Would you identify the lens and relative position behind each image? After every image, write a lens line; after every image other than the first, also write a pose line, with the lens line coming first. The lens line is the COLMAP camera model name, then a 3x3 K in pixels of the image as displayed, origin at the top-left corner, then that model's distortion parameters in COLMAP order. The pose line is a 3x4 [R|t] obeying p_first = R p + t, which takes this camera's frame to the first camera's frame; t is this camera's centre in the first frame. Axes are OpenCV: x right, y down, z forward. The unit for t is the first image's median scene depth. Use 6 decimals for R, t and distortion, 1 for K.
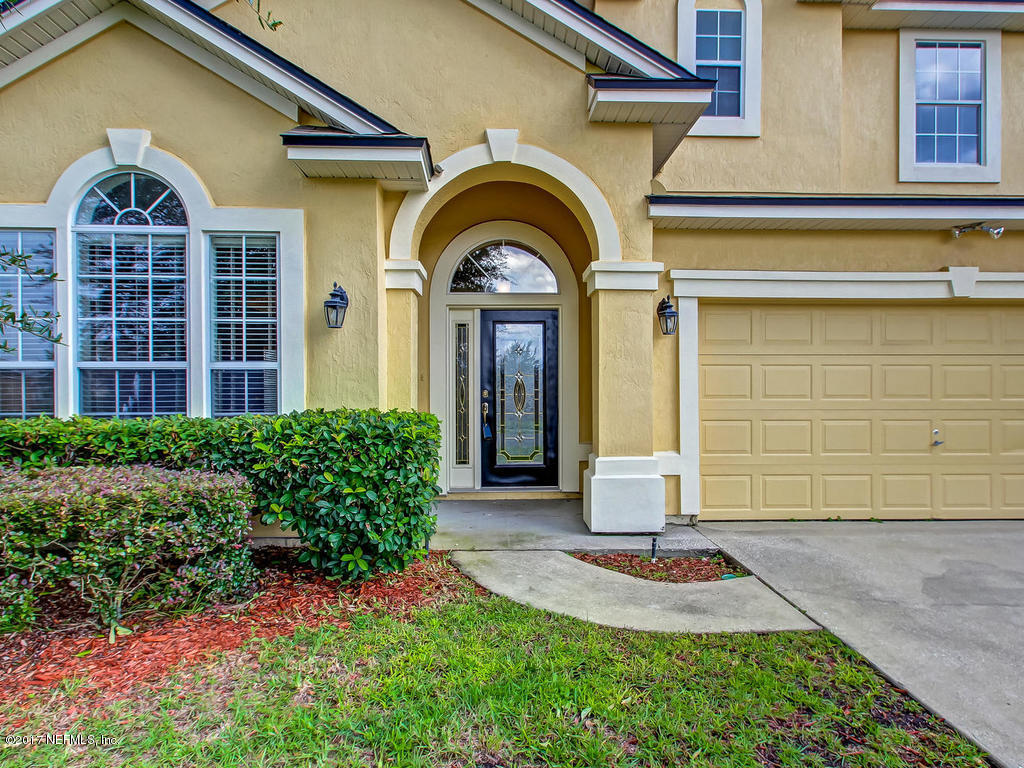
lens RADIAL K [[538.6, 0, 504.3], [0, 538.6, 385.2], [0, 0, 1]] dist [0.001618, 0.001112]
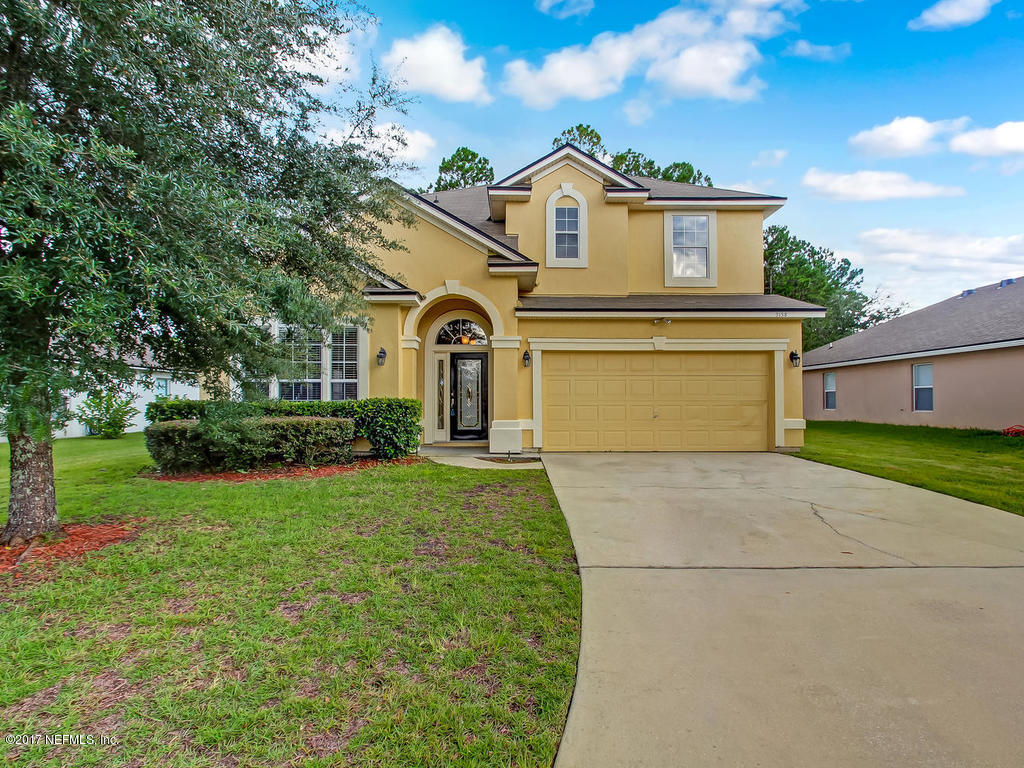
lens RADIAL K [[538.6, 0, 519.7], [0, 538.6, 384.3], [0, 0, 1]] dist [0.001618, 0.001112]
pose [[0.999691, 0.000259, -0.024873, 0.338413], [-0.000875, 0.999694, -0.024737, 0.035480], [0.024859, 0.024751, 0.999385, -1.286701]]
